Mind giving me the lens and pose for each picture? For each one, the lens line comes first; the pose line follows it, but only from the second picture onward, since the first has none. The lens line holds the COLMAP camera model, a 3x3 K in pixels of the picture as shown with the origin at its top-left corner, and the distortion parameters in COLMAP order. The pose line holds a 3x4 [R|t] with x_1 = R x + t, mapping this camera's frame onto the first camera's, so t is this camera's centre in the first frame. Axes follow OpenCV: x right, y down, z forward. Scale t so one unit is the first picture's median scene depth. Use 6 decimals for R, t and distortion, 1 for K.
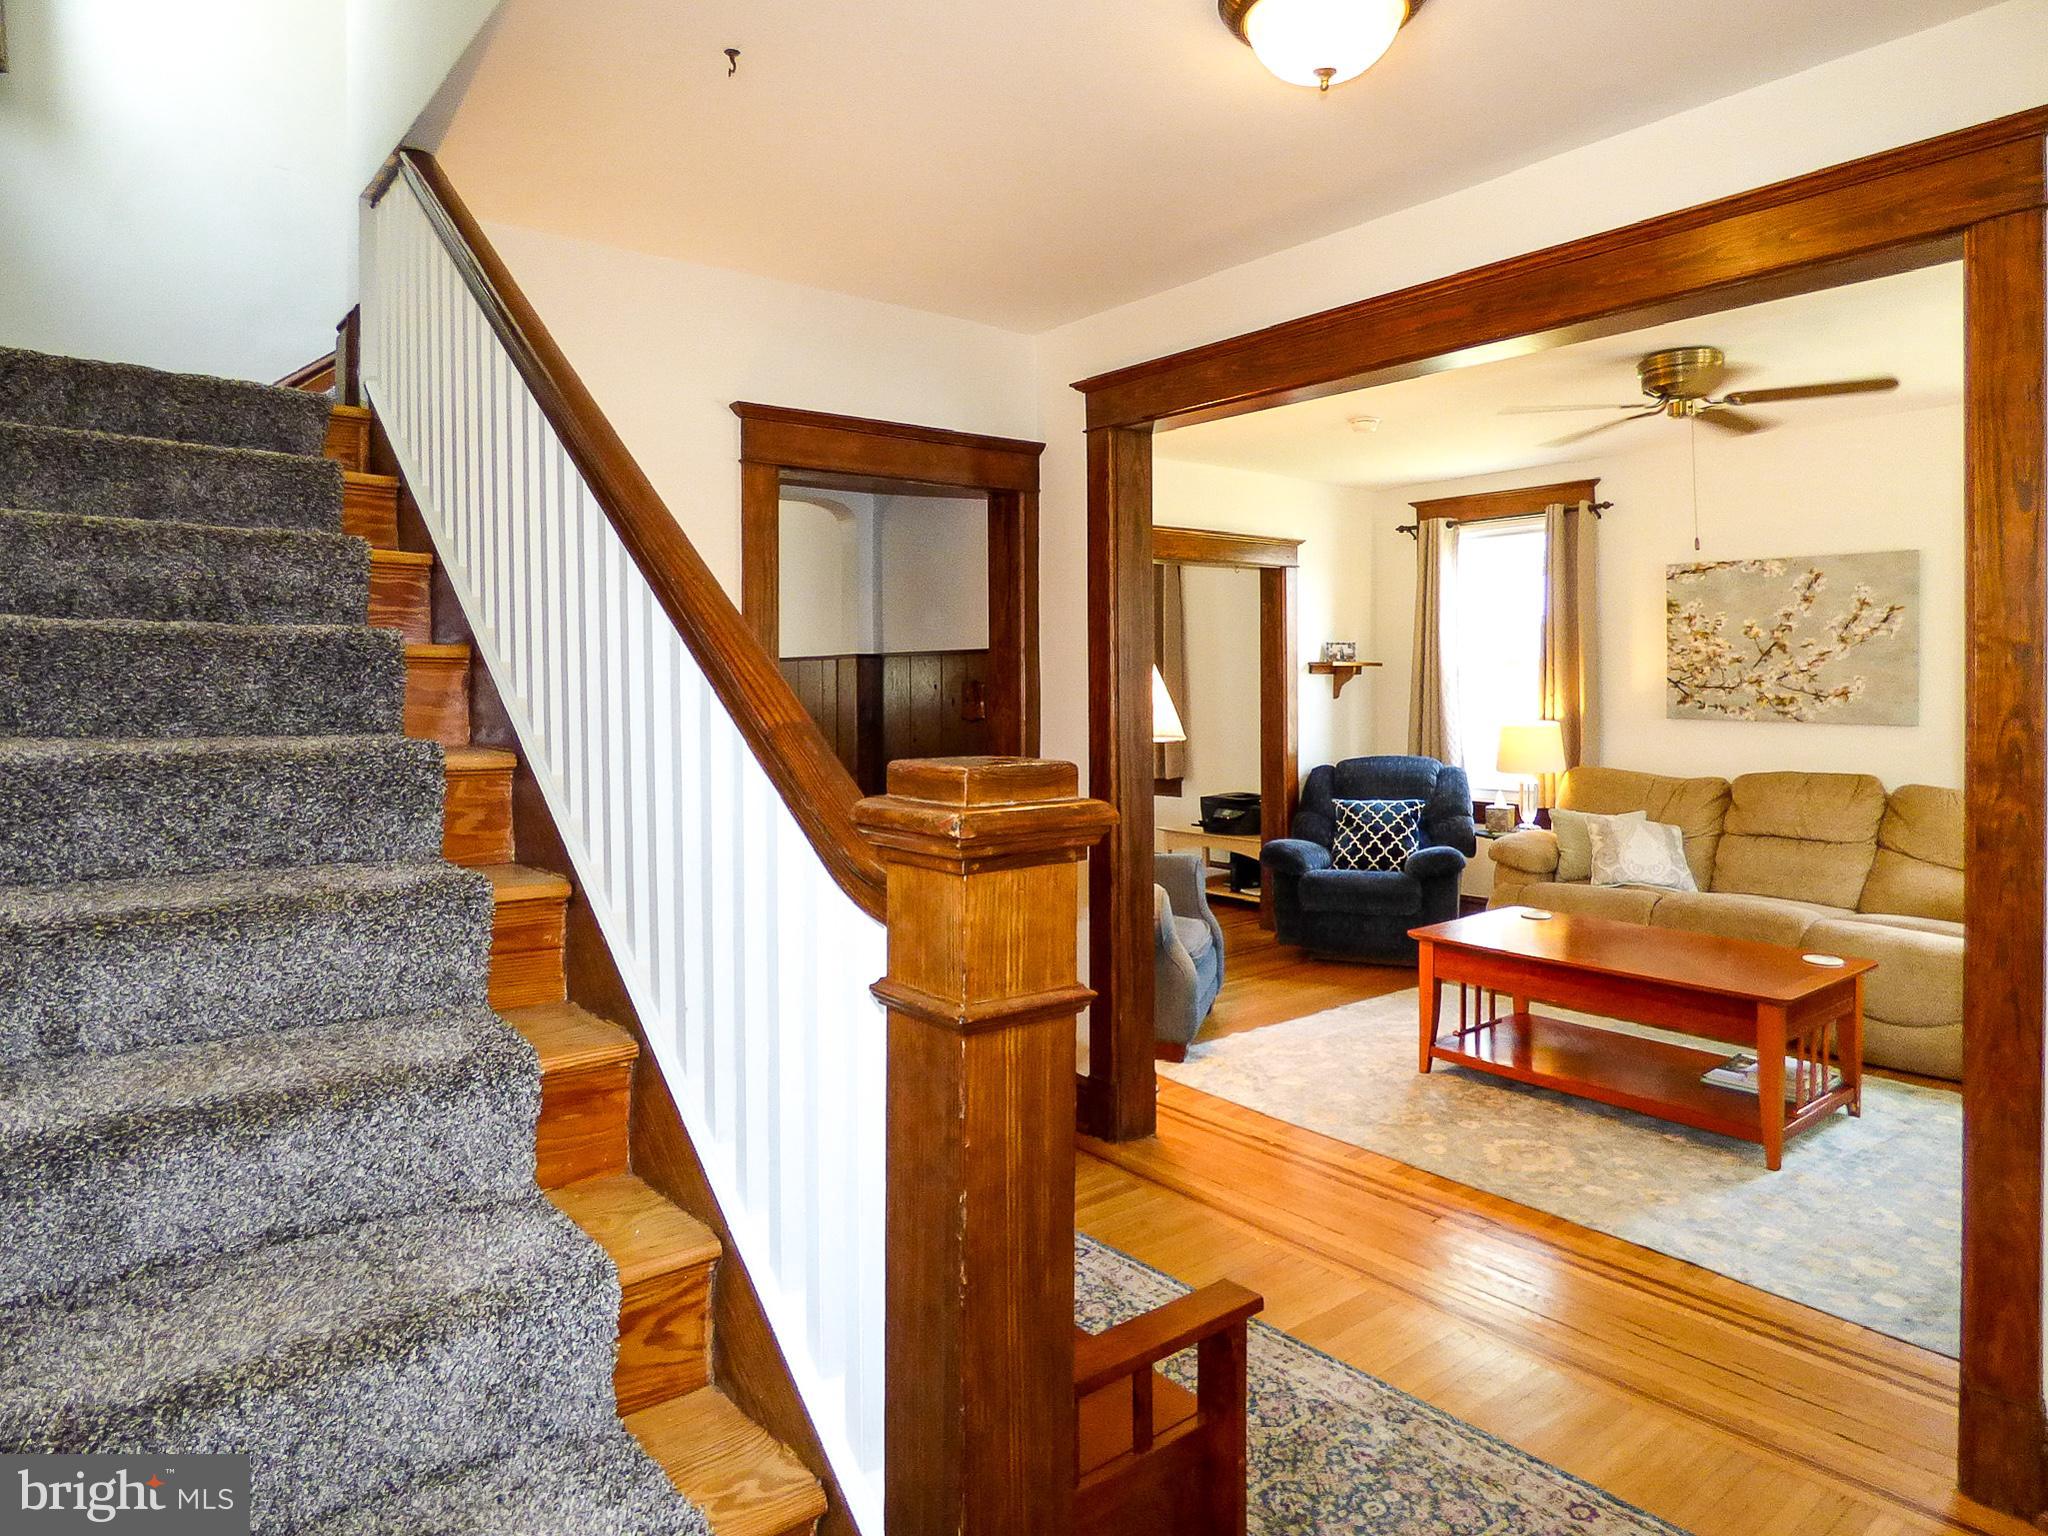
lens RADIAL K [[1285.7, 0, 1059.7], [0, 1285.7, 725.3], [0, 0, 1]] dist [-0.012058, -0.003050]
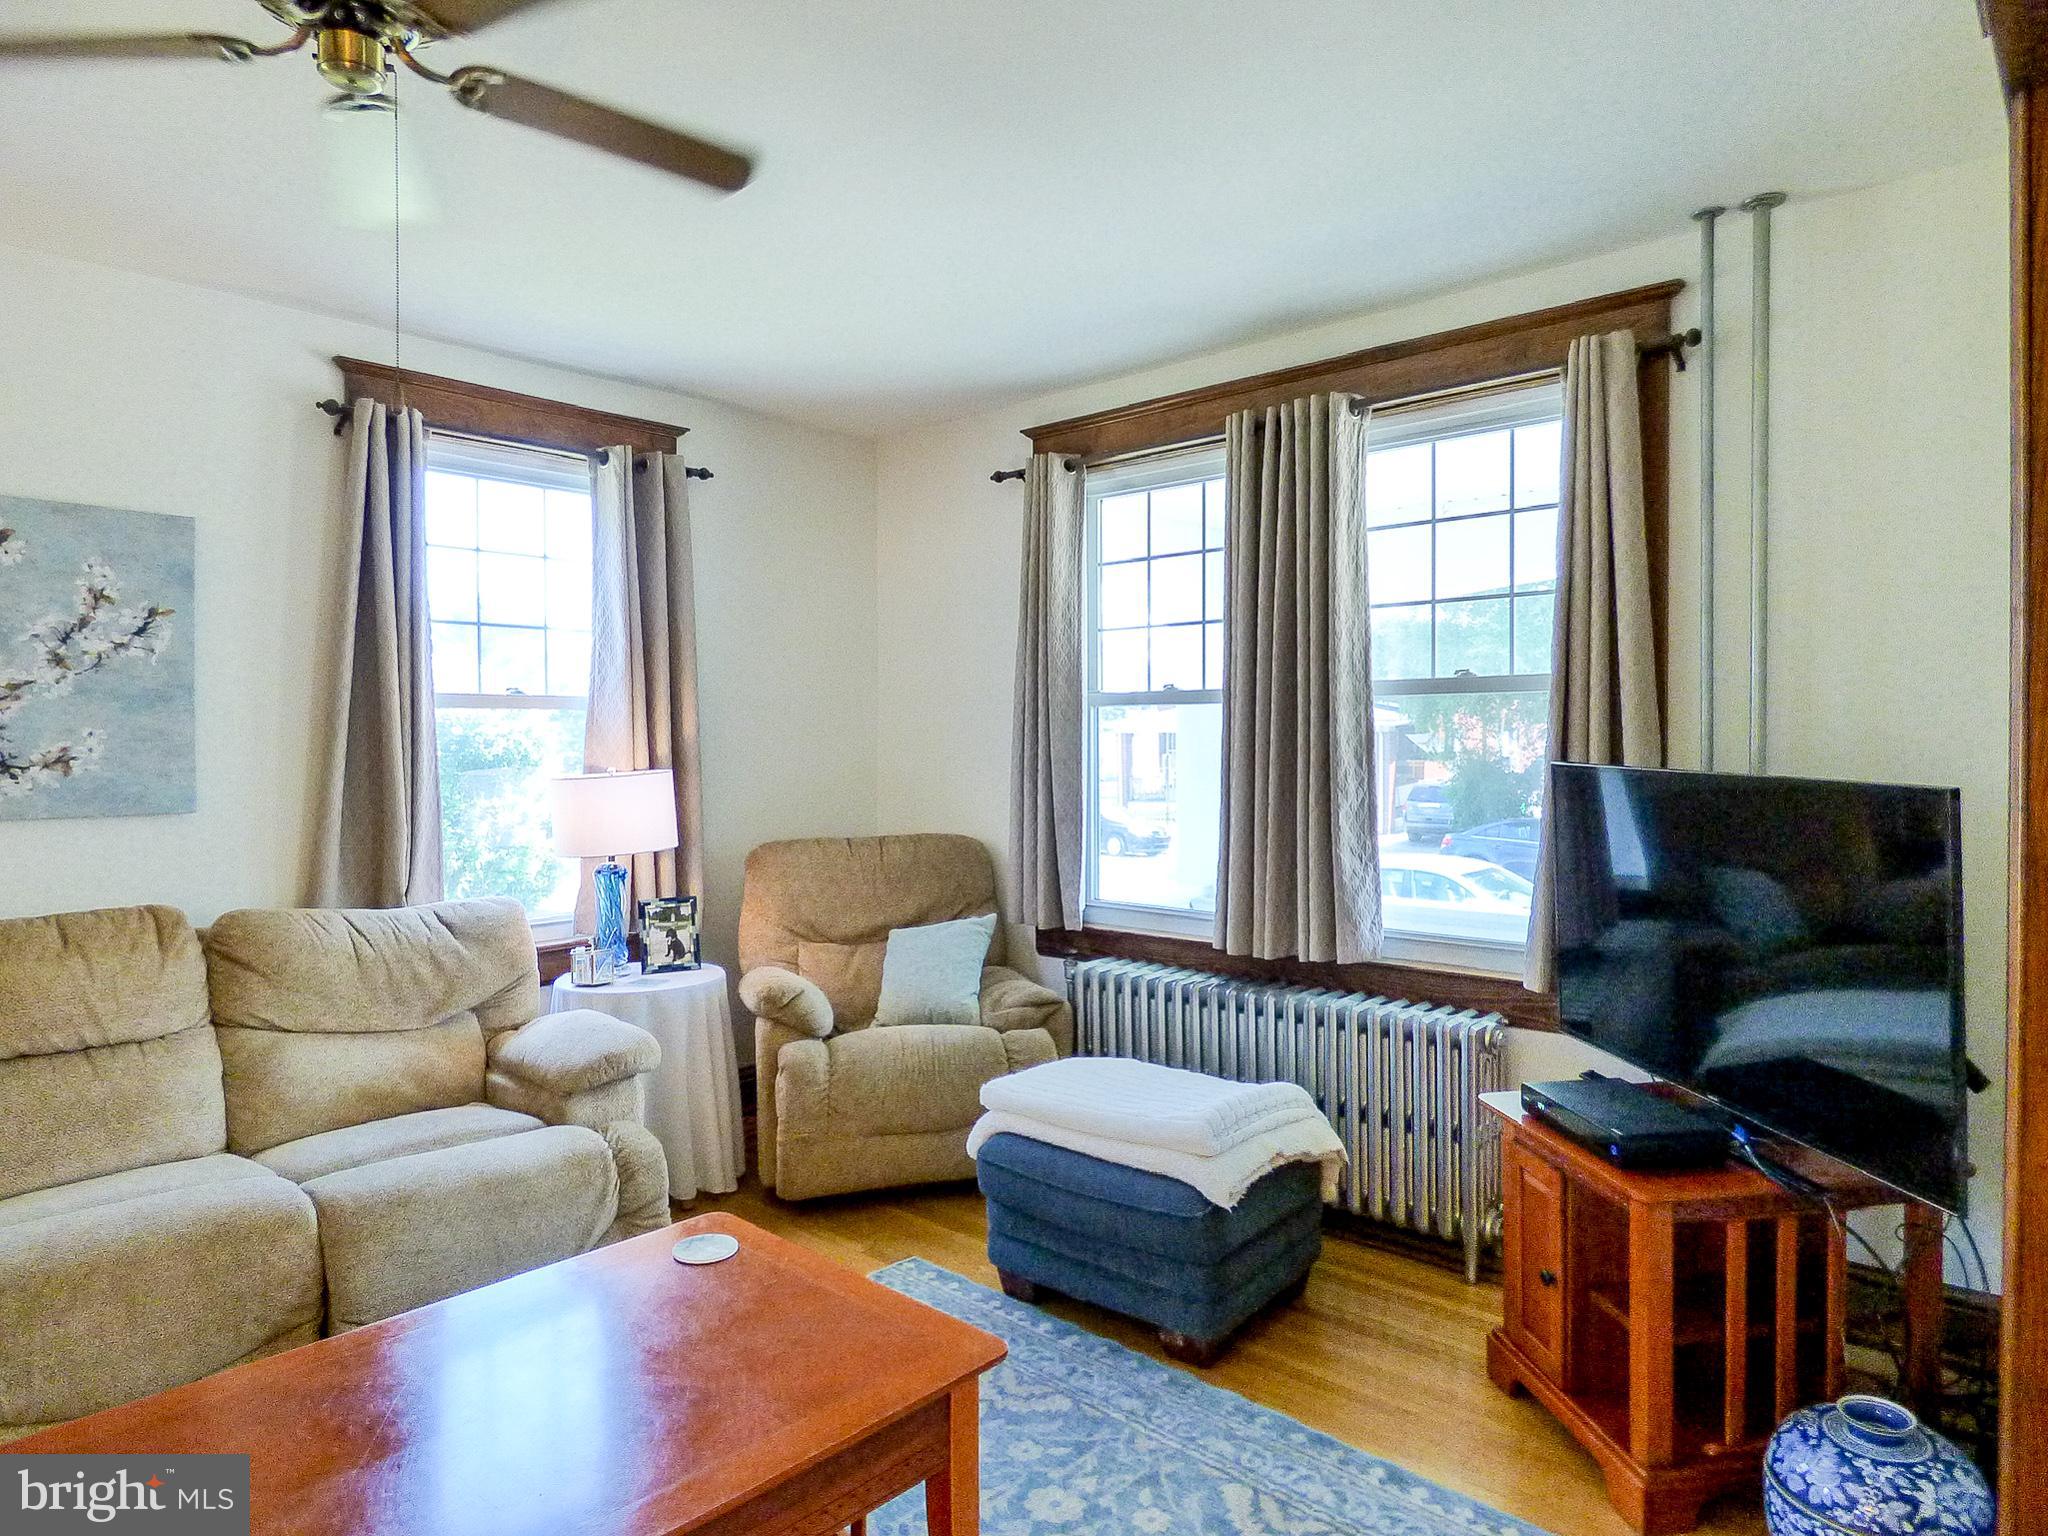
lens RADIAL K [[1225.6, 0, 1002.1], [0, 1225.6, 759.4], [0, 0, 1]] dist [-0.021182, 0.000482]
pose [[-0.137139, -0.017727, 0.990393, 0.054424], [0.033985, 0.999167, 0.022590, -0.024005], [-0.989969, 0.036757, -0.136422, 0.694398]]
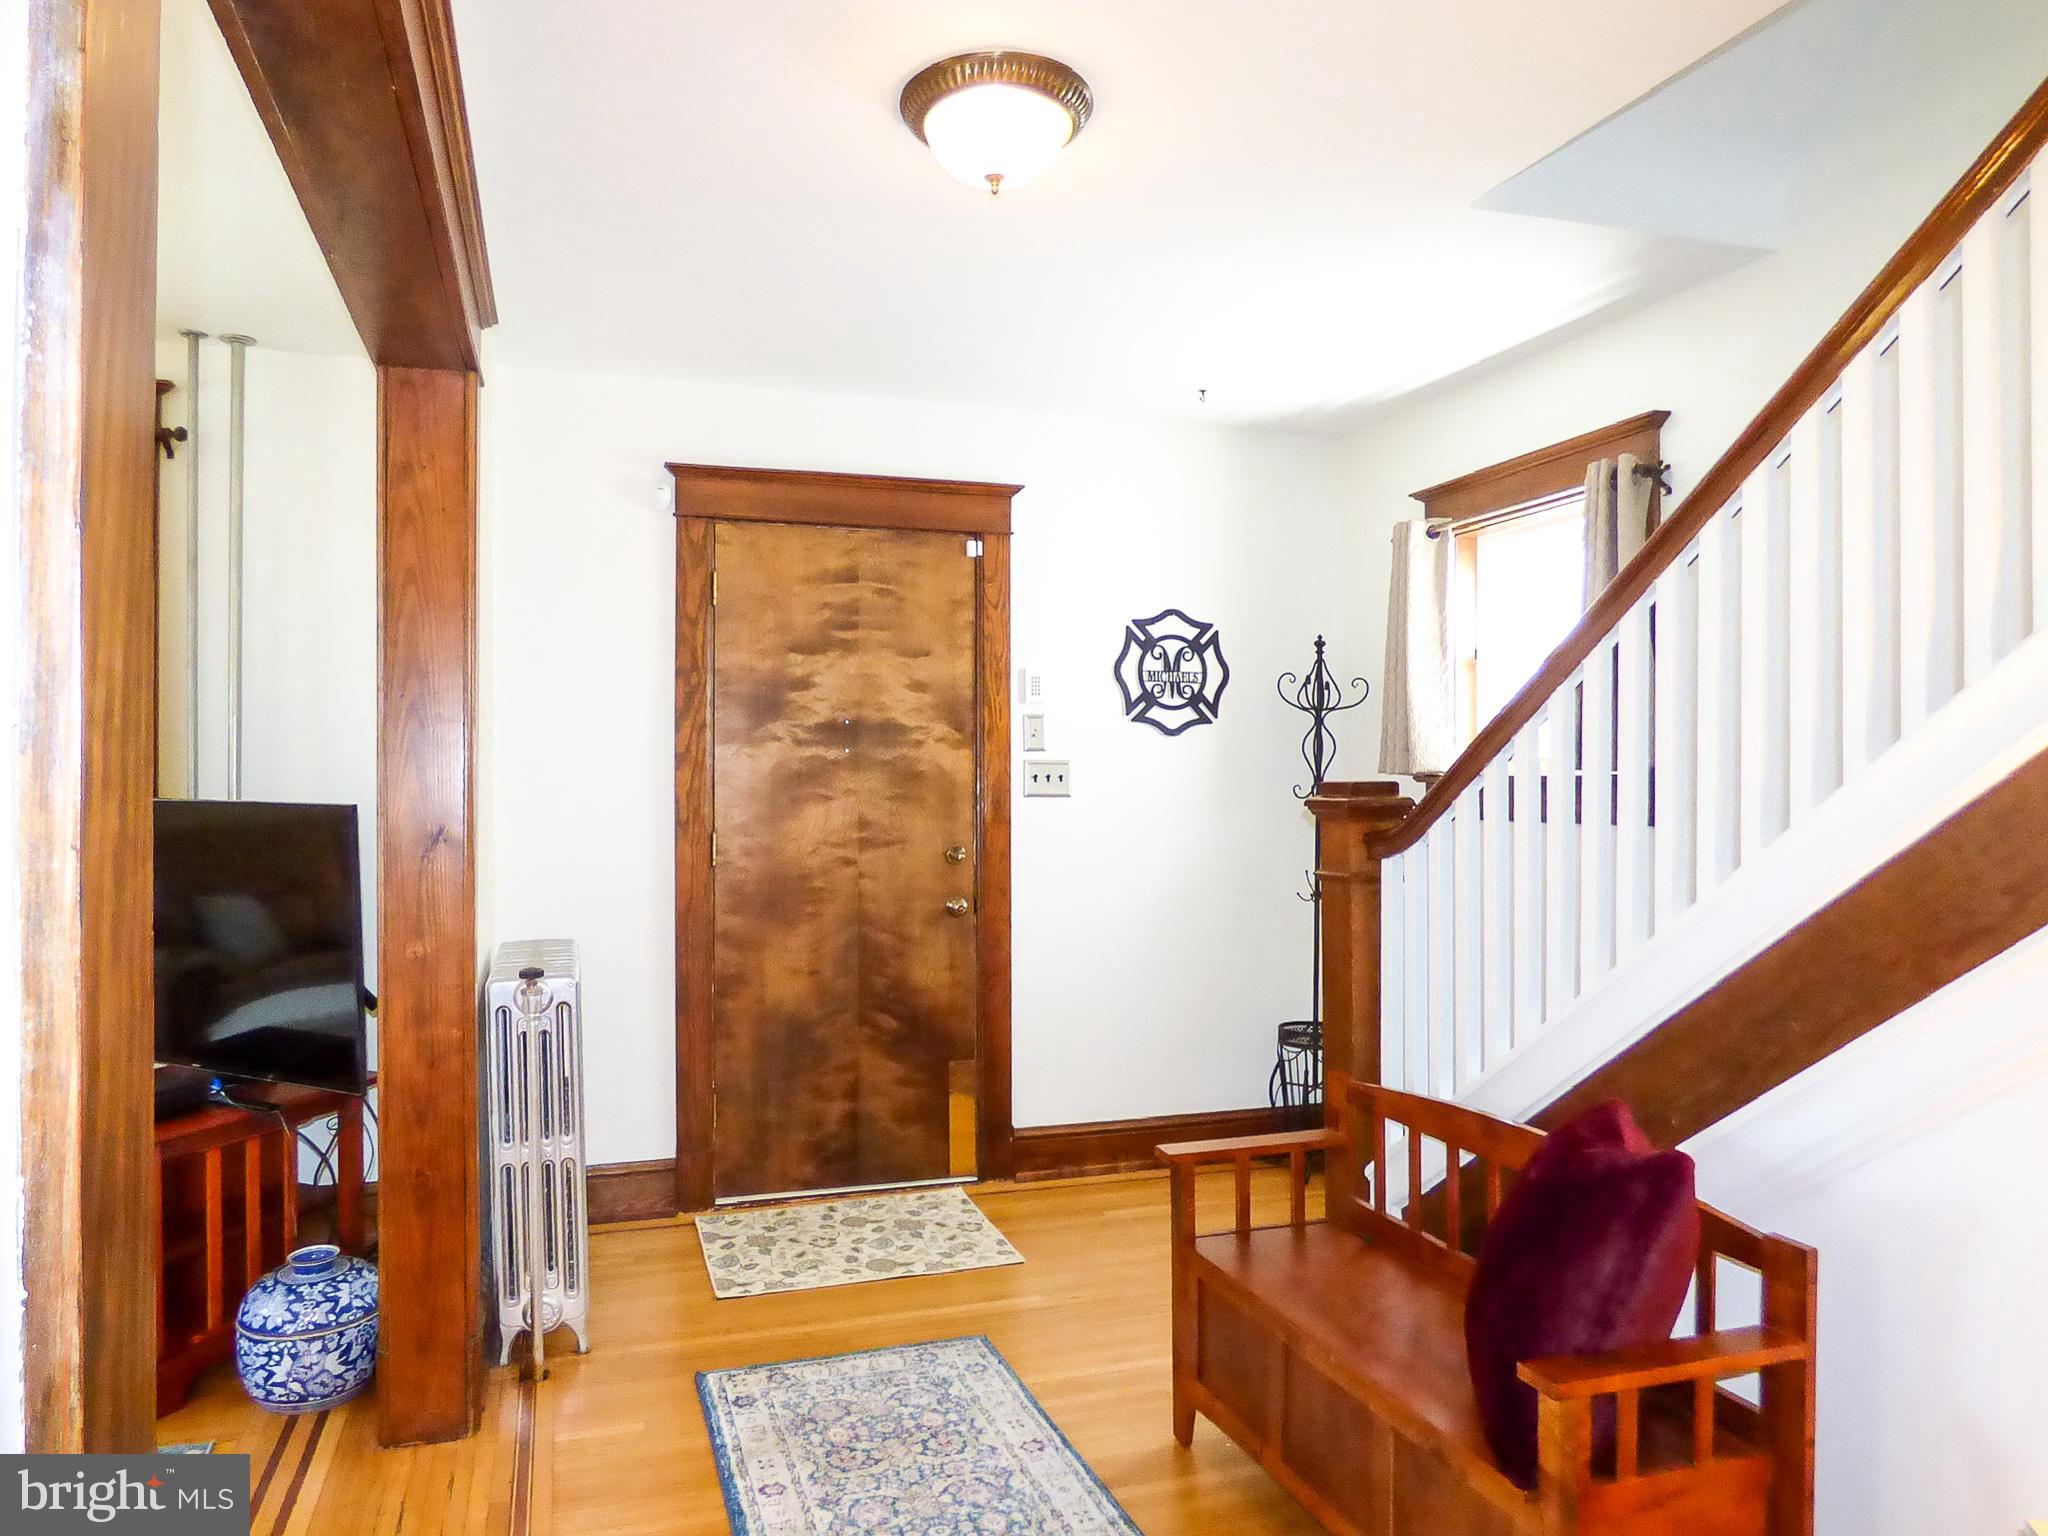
lens RADIAL K [[1339.5, 0, 953.9], [0, 1339.5, 785.2], [0, 0, 1]] dist [0.003388, -0.000260]
pose [[-0.919466, 0.000095, 0.393170, -0.081909], [0.010782, 0.999630, 0.024973, -0.019086], [-0.393022, 0.027201, -0.919127, 0.789410]]
